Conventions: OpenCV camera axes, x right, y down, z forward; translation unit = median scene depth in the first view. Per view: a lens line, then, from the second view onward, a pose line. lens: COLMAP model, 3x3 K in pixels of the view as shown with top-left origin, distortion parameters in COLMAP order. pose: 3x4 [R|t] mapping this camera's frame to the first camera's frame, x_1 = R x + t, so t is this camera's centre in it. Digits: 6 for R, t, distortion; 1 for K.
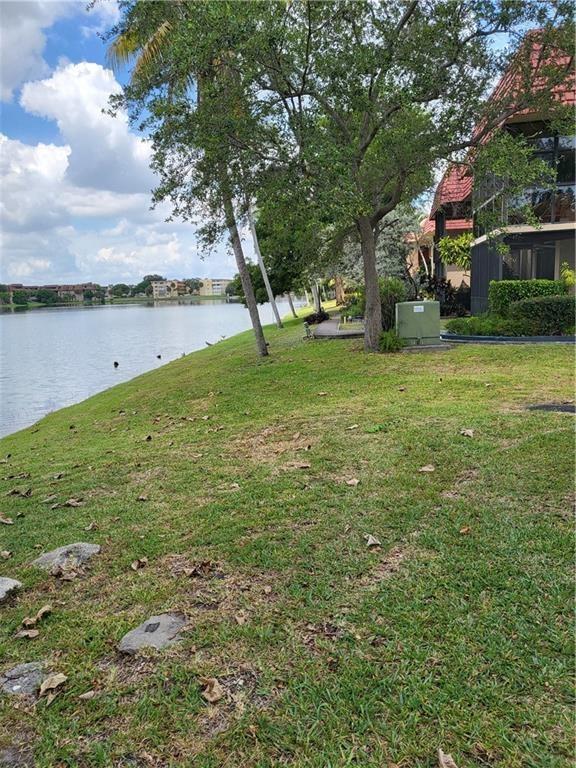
lens RADIAL K [[615.0, 0, 288.0], [0, 615.0, 384.0], [0, 0, 1]] dist [-0.001029, 0.000934]
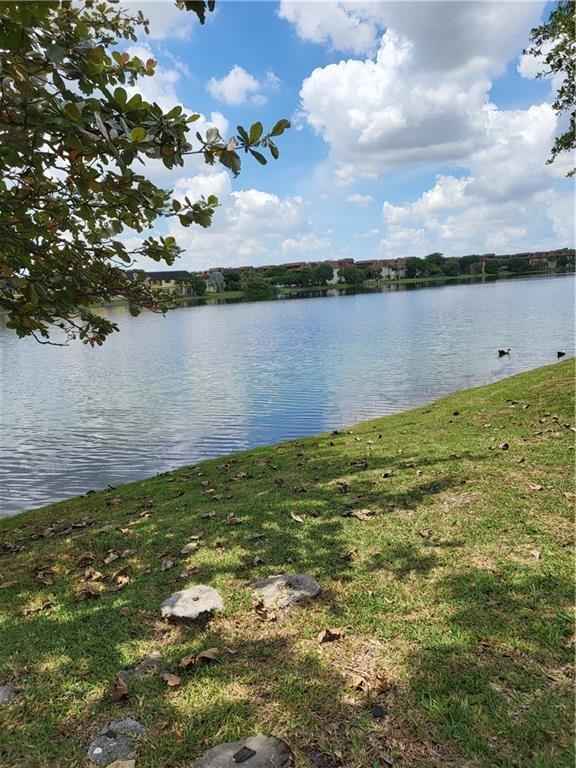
lens RADIAL K [[564.3, 0, 288.0], [0, 564.3, 384.0], [0, 0, 1]] dist [0.002852, 0.000838]
pose [[0.679782, 0.113566, -0.724568, 0.042118], [-0.058922, 0.993202, 0.100391, -0.019668], [0.731043, -0.025551, 0.681853, 0.091912]]
